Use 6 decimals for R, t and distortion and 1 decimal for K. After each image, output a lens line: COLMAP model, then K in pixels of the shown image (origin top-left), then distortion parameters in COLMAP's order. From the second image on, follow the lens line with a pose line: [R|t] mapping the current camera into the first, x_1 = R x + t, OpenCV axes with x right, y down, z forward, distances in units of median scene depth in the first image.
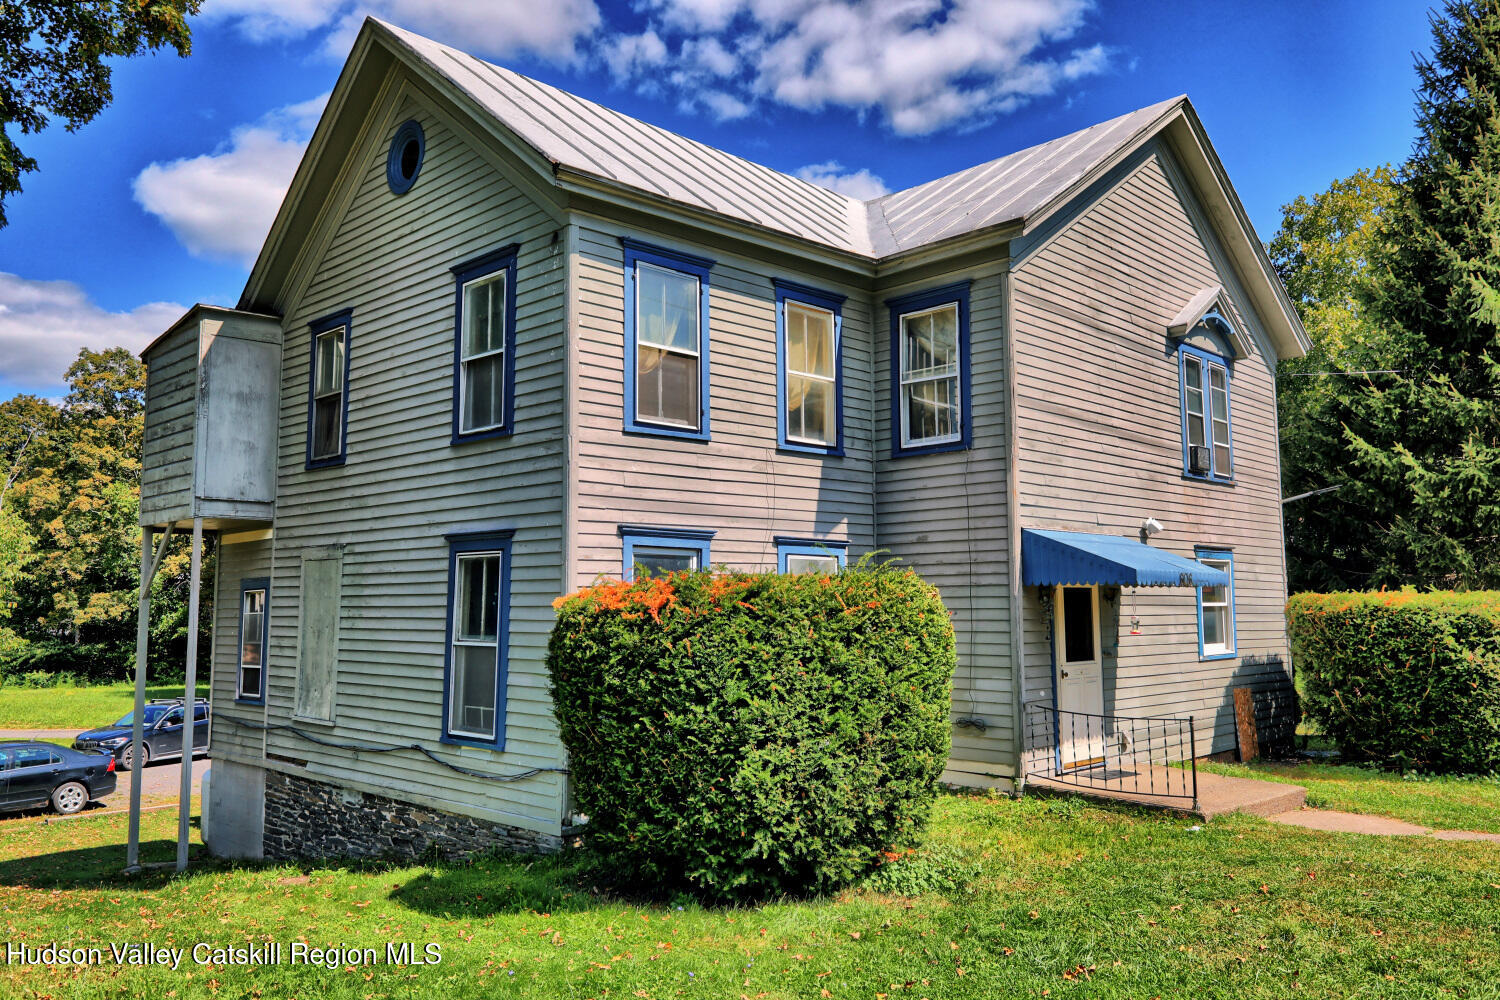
lens RADIAL K [[1167.2, 0, 728.6], [0, 1167.2, 488.7], [0, 0, 1]] dist [0.038713, -0.062264]
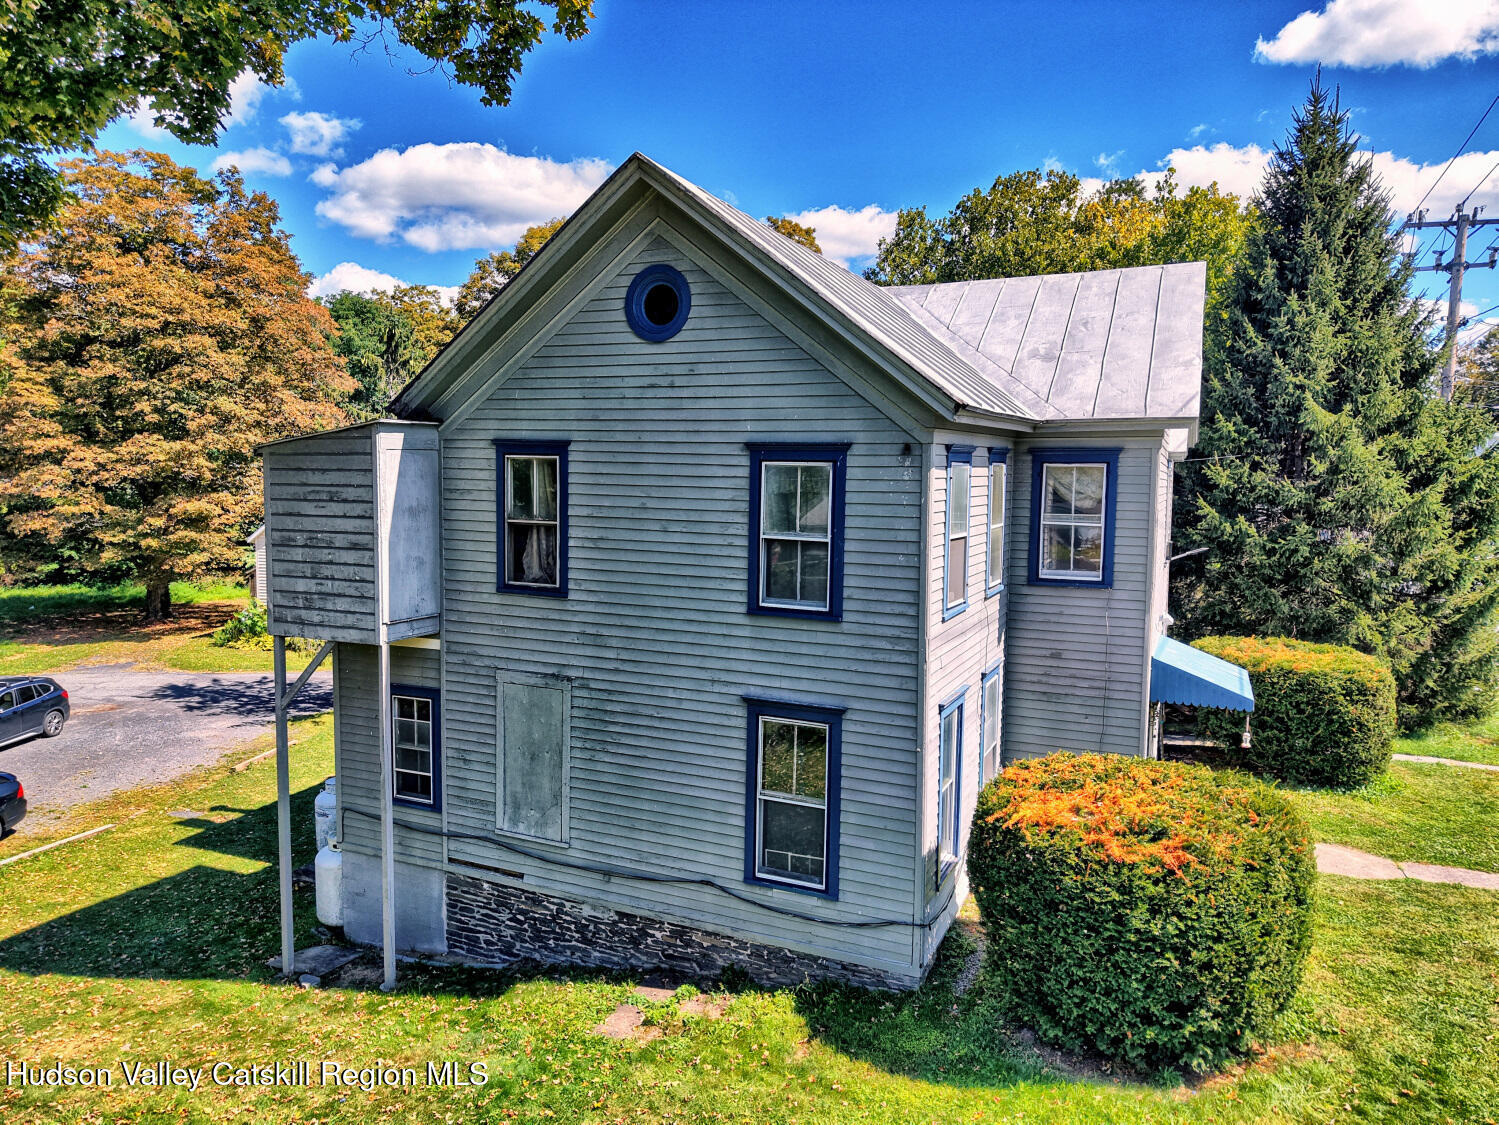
lens RADIAL K [[1027.4, 0, 741.9], [0, 1027.4, 566.8], [0, 0, 1]] dist [0.018829, -0.010210]
pose [[0.934692, -0.018088, 0.354998, -0.545778], [-0.051411, 0.981324, 0.185366, -0.239910], [-0.351721, -0.191511, 0.916306, 0.149423]]
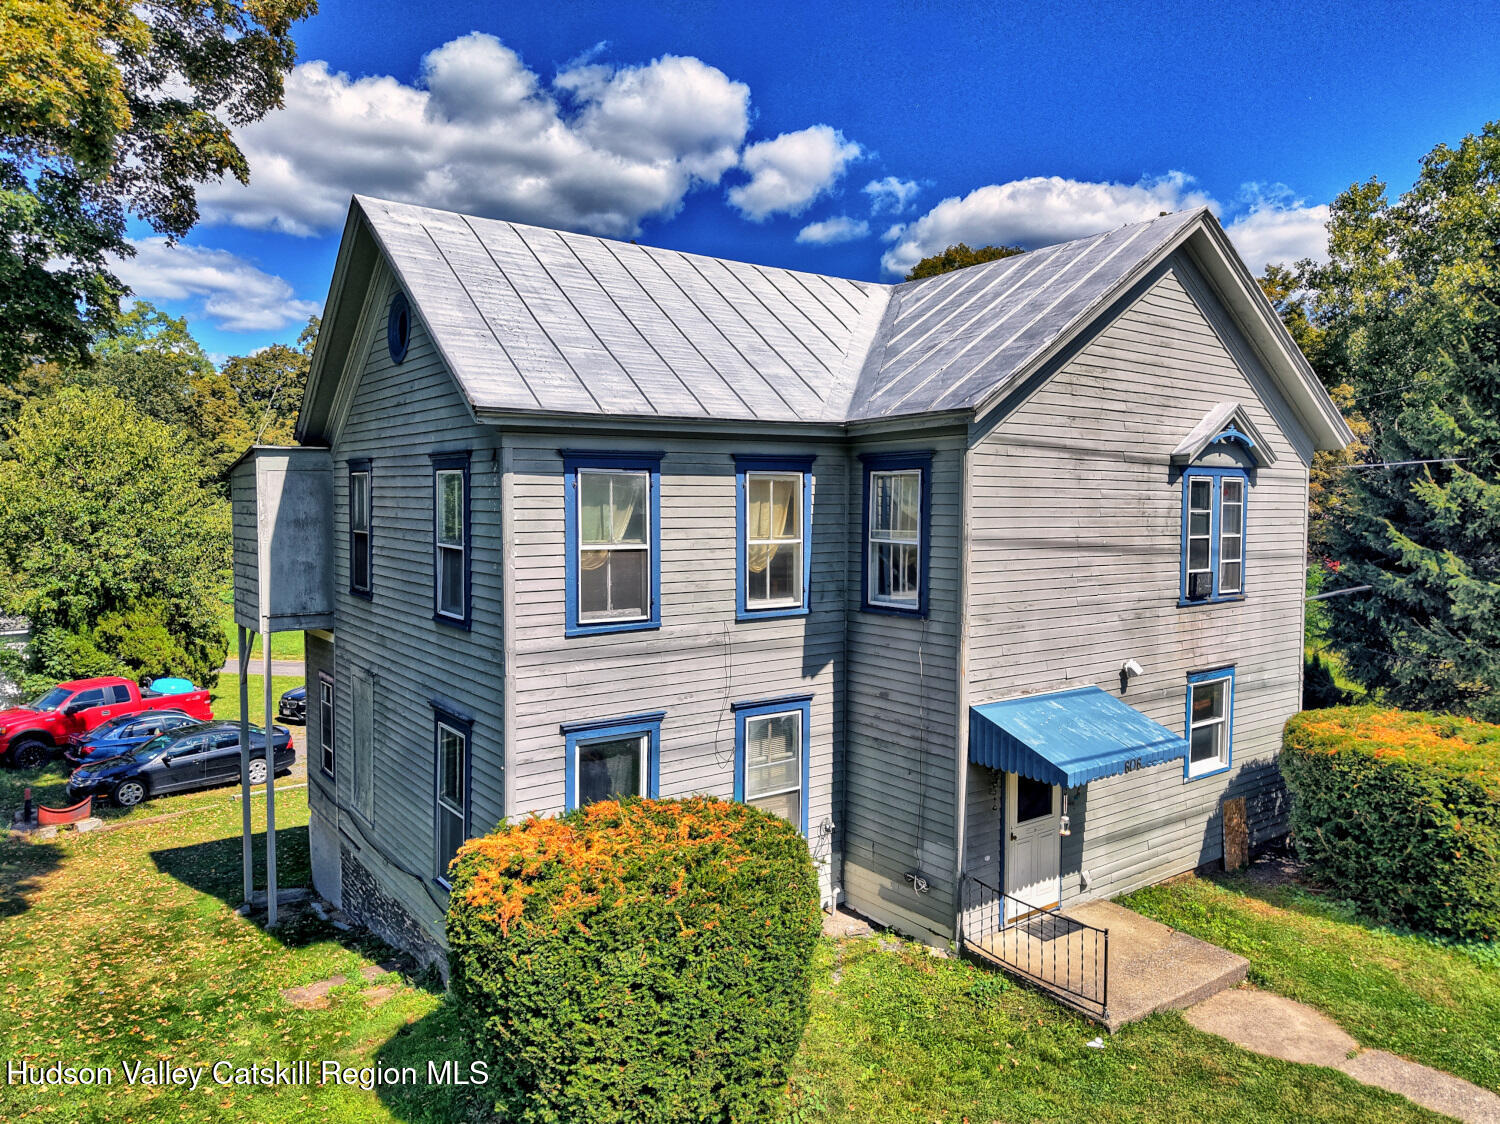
lens RADIAL K [[1028.1, 0, 726.2], [0, 1028.1, 566.8], [0, 0, 1]] dist [0.018829, -0.010210]
pose [[0.987408, 0.016478, -0.157332, 0.175778], [0.009658, 0.986425, 0.163926, -0.230526], [0.157897, -0.163381, 0.973845, 0.108331]]
